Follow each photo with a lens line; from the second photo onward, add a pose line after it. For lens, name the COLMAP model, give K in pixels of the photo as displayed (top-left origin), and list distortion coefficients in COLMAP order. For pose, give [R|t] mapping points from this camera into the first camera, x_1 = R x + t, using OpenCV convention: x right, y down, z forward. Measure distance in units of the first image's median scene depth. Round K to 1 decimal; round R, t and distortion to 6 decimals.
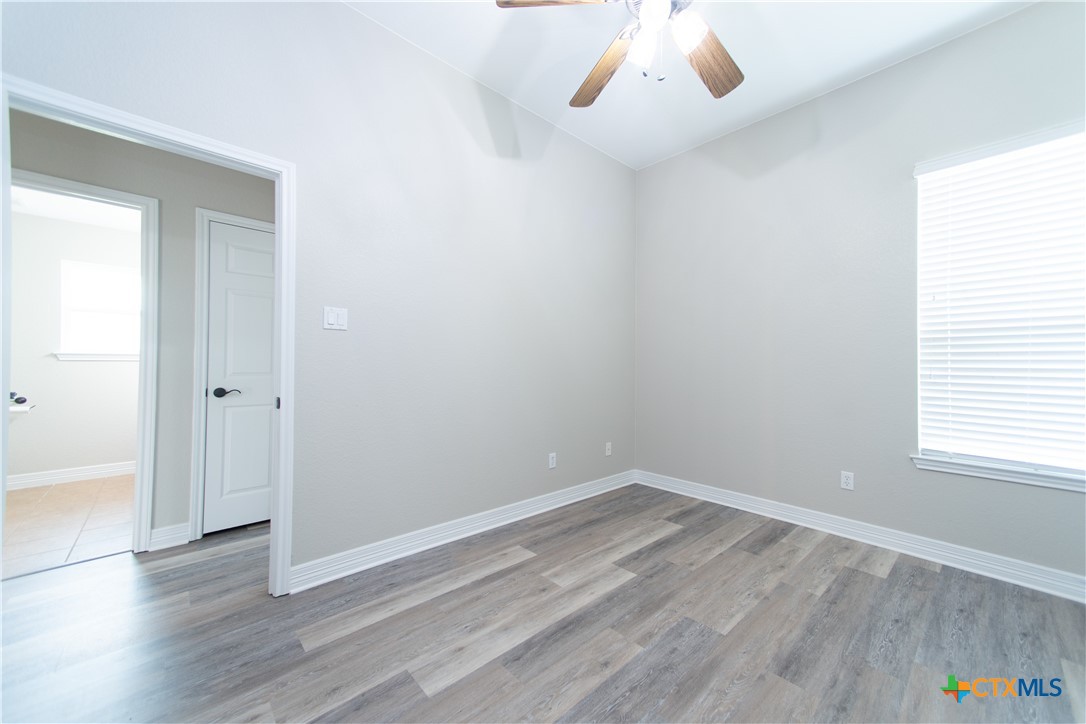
lens RADIAL K [[409.1, 0, 545.2], [0, 409.1, 359.1], [0, 0, 1]] dist [0.013054, 0.008500]
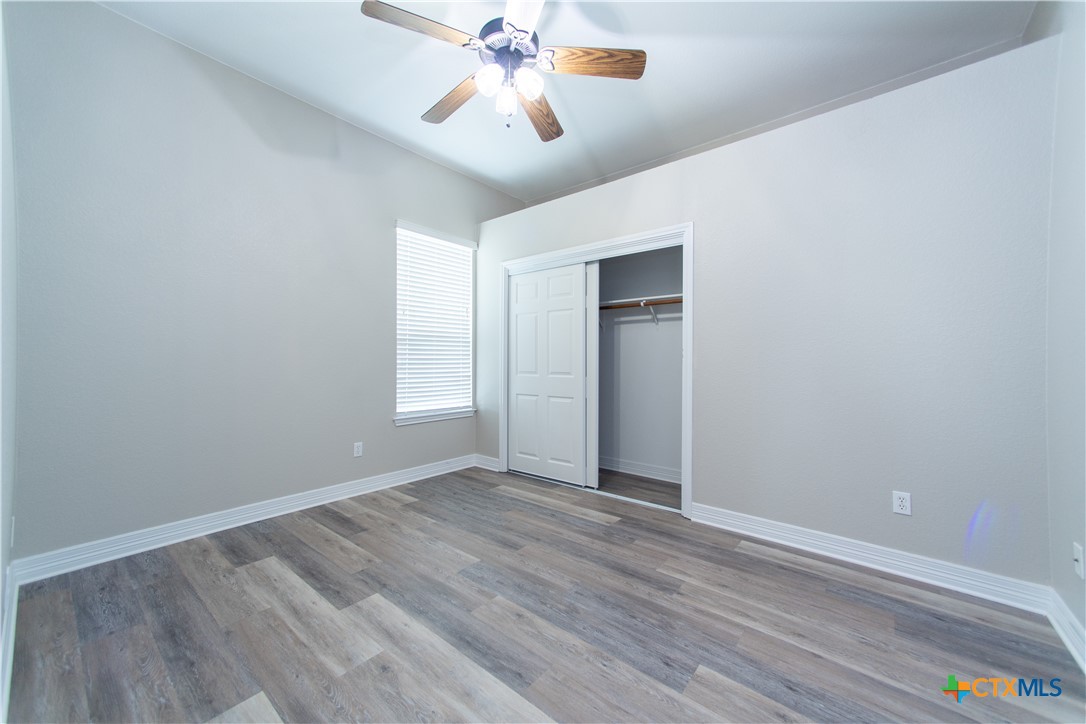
lens RADIAL K [[409.1, 0, 545.2], [0, 409.1, 359.1], [0, 0, 1]] dist [0.013054, 0.008500]
pose [[-0.126369, -0.008407, 0.991948, -0.629390], [-0.020518, 0.999772, 0.005859, 0.004108], [-0.991771, -0.019612, -0.126513, 0.679208]]
